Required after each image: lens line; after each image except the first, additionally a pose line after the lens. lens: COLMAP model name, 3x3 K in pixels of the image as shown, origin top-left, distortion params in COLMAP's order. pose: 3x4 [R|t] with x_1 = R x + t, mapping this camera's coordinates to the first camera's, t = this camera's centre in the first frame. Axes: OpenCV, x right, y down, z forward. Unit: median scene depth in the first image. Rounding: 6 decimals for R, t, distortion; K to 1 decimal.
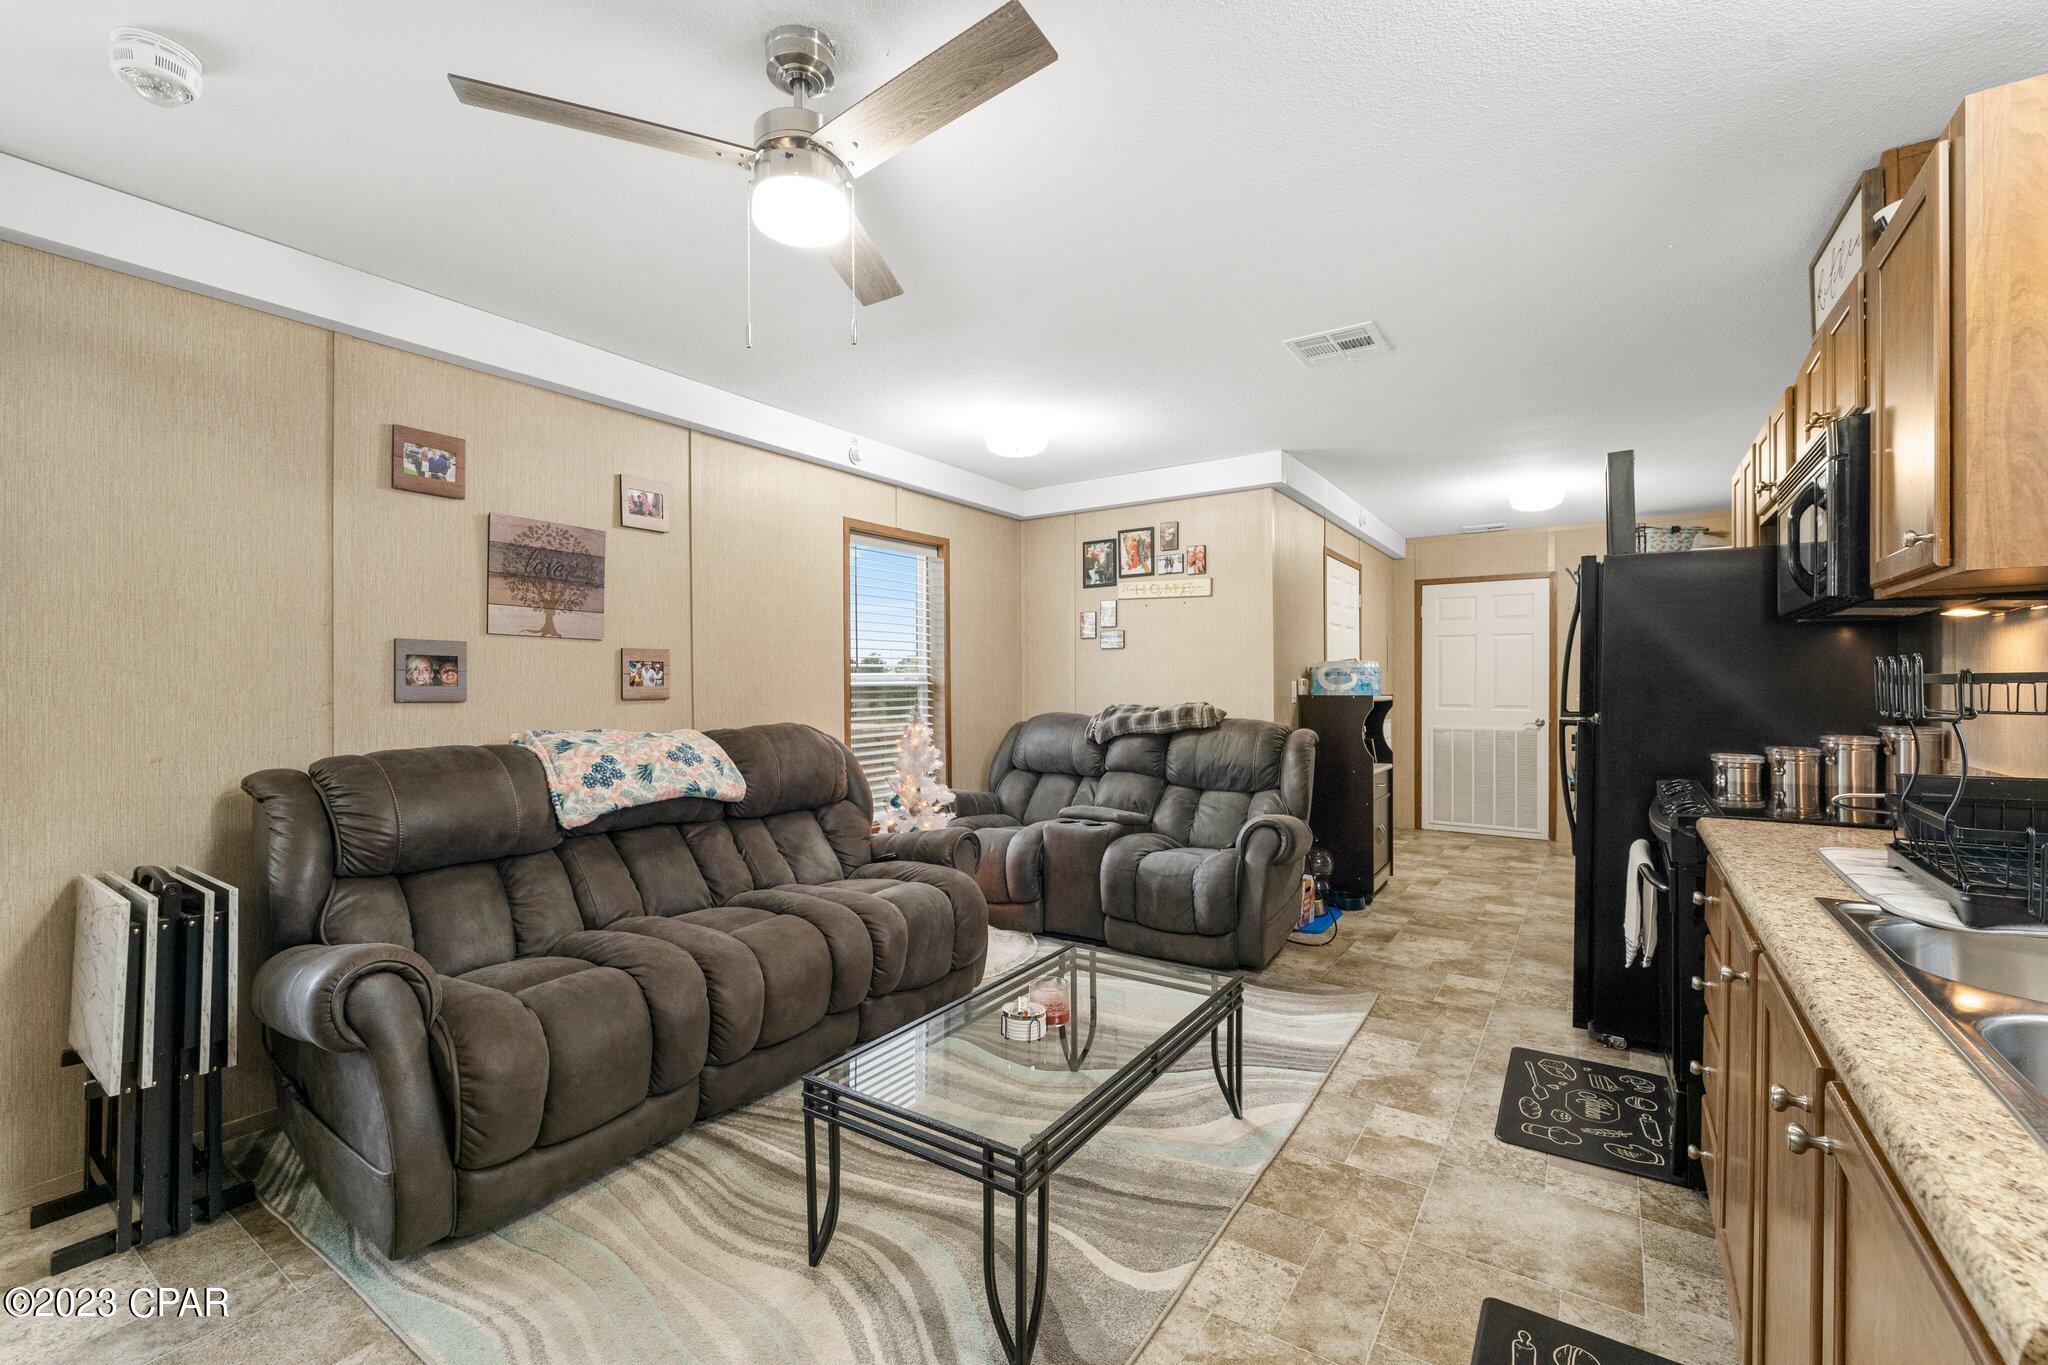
lens RADIAL K [[867.5, 0, 1019.3], [0, 867.5, 688.8], [0, 0, 1]] dist [-0.003601, 0.000100]
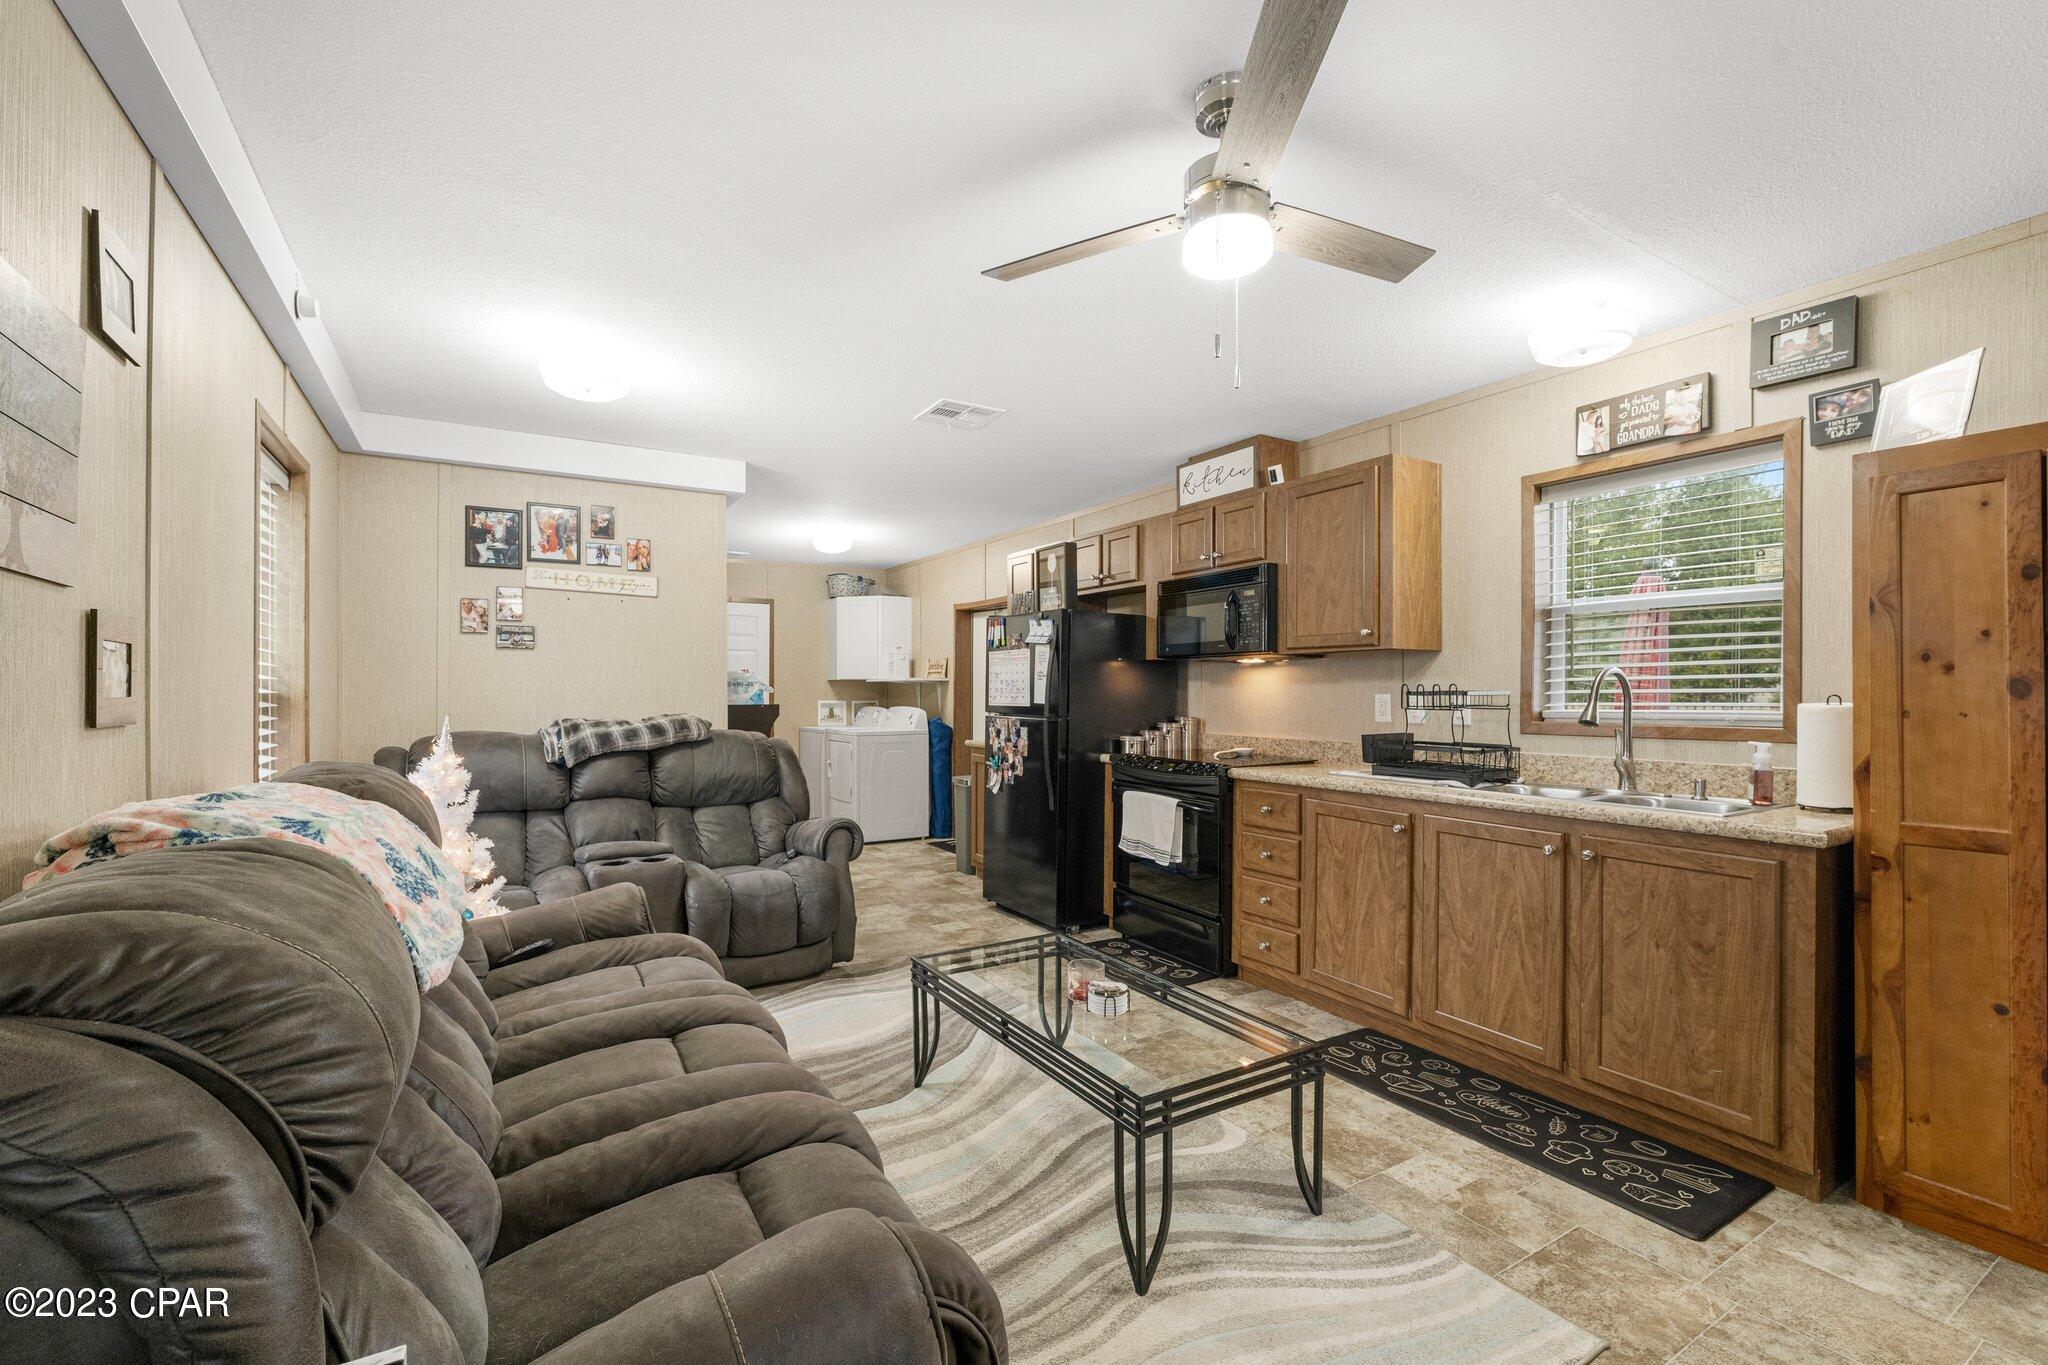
lens RADIAL K [[867.5, 0, 1019.3], [0, 867.5, 688.8], [0, 0, 1]] dist [-0.003601, 0.000100]
pose [[0.418286, 0.006949, 0.908289, -0.654432], [0.002577, 0.999958, -0.008837, -0.002172], [-0.908312, 0.006038, 0.418250, 0.396065]]
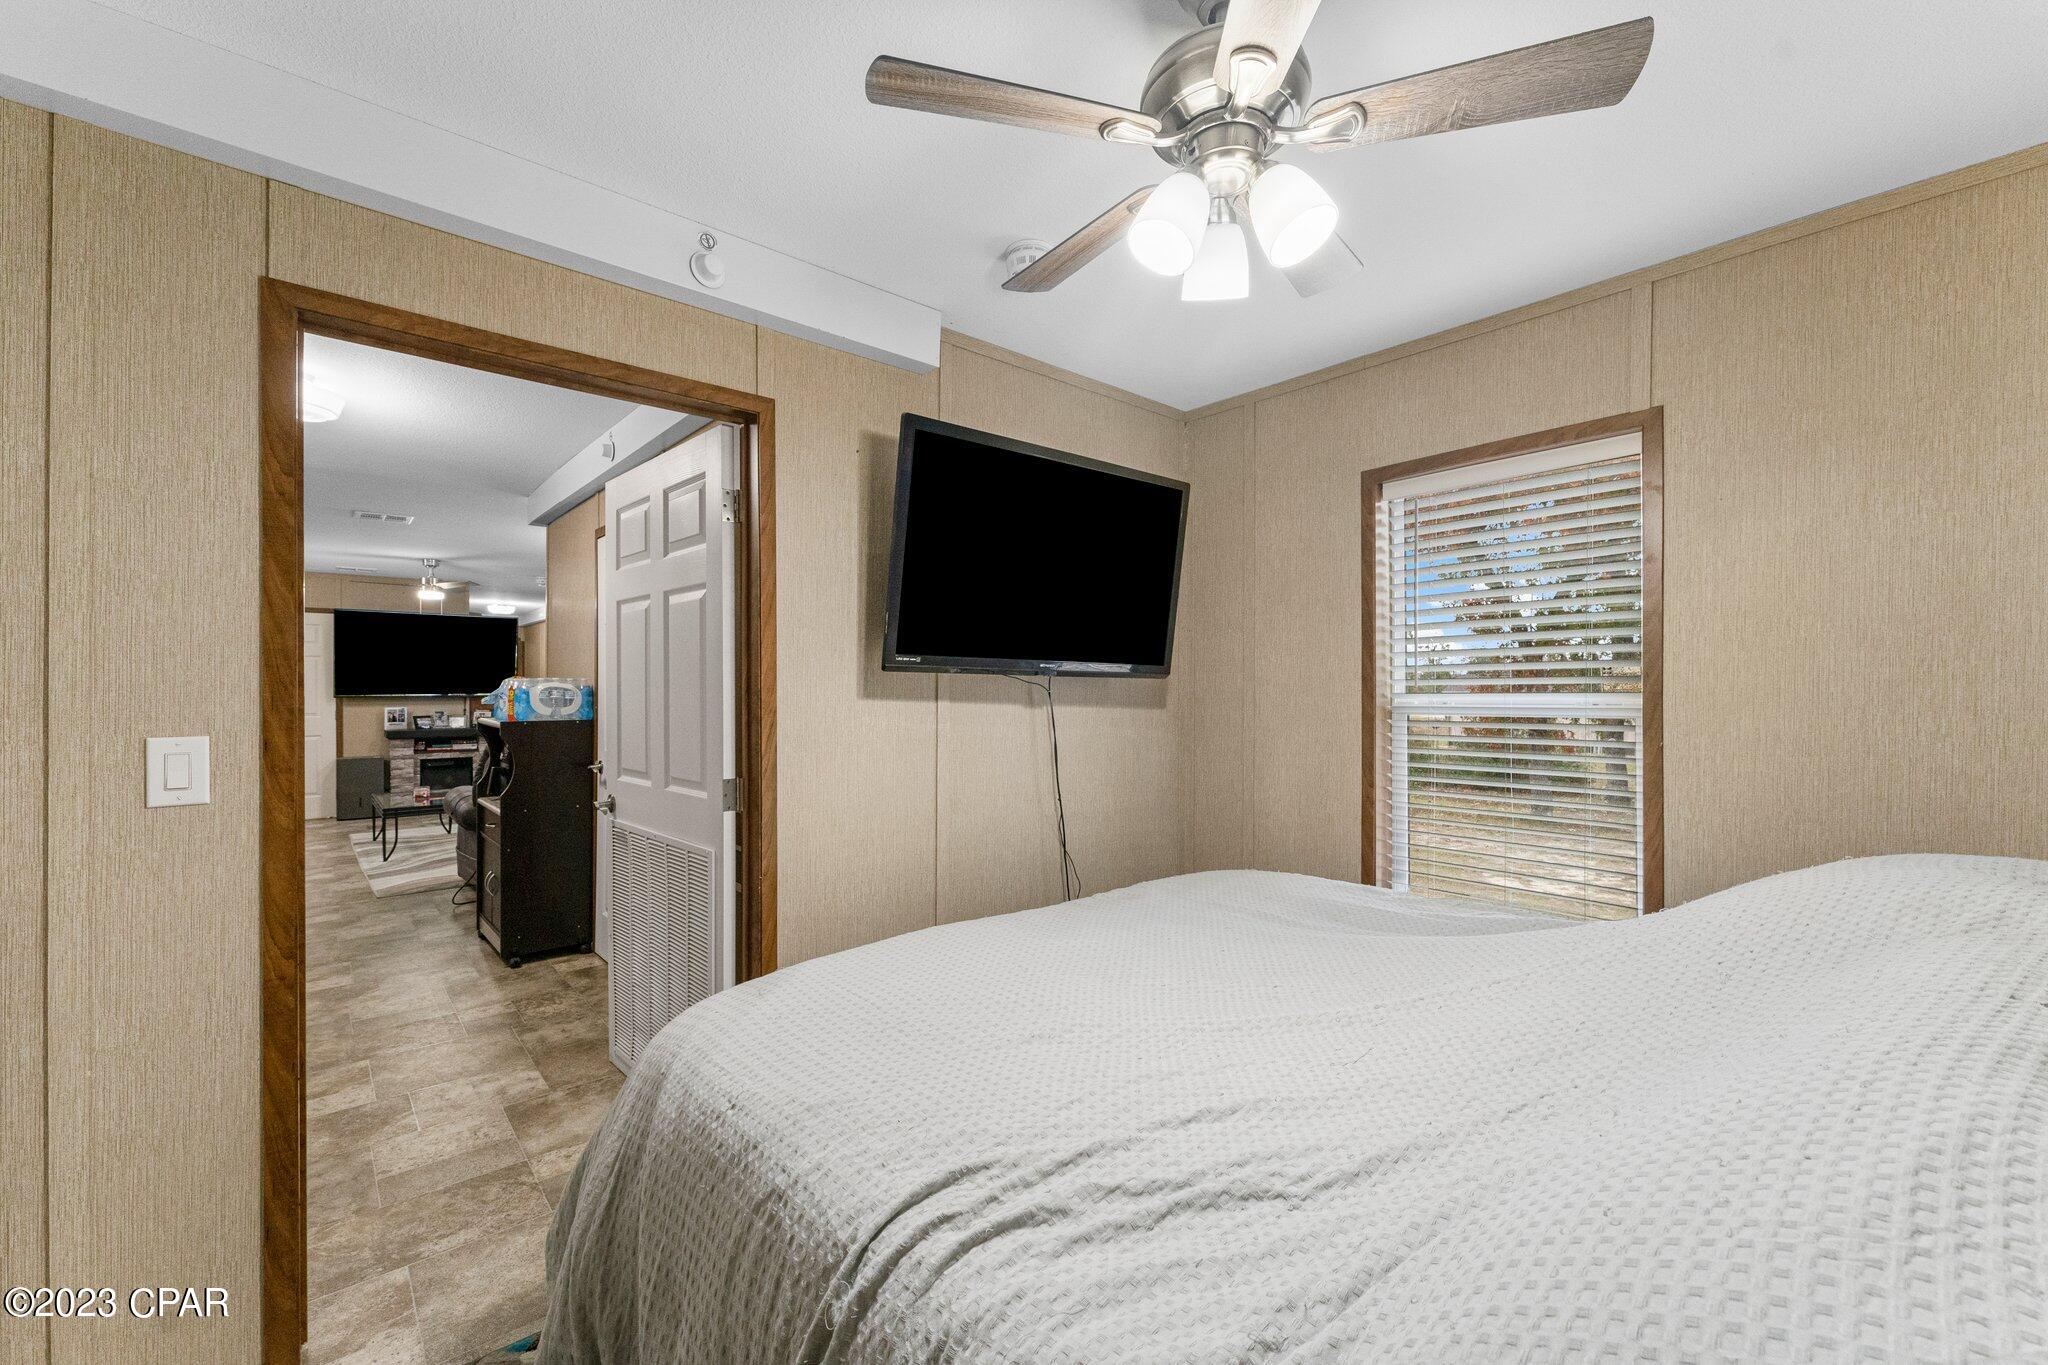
lens RADIAL K [[828.9, 0, 1016.6], [0, 828.9, 682.2], [0, 0, 1]] dist [0.001991, 0.000145]
pose [[-0.260082, -0.027641, -0.965191, 0.704771], [0.012080, 0.999419, -0.031876, -0.007781], [0.965511, -0.019950, -0.259597, 1.231961]]
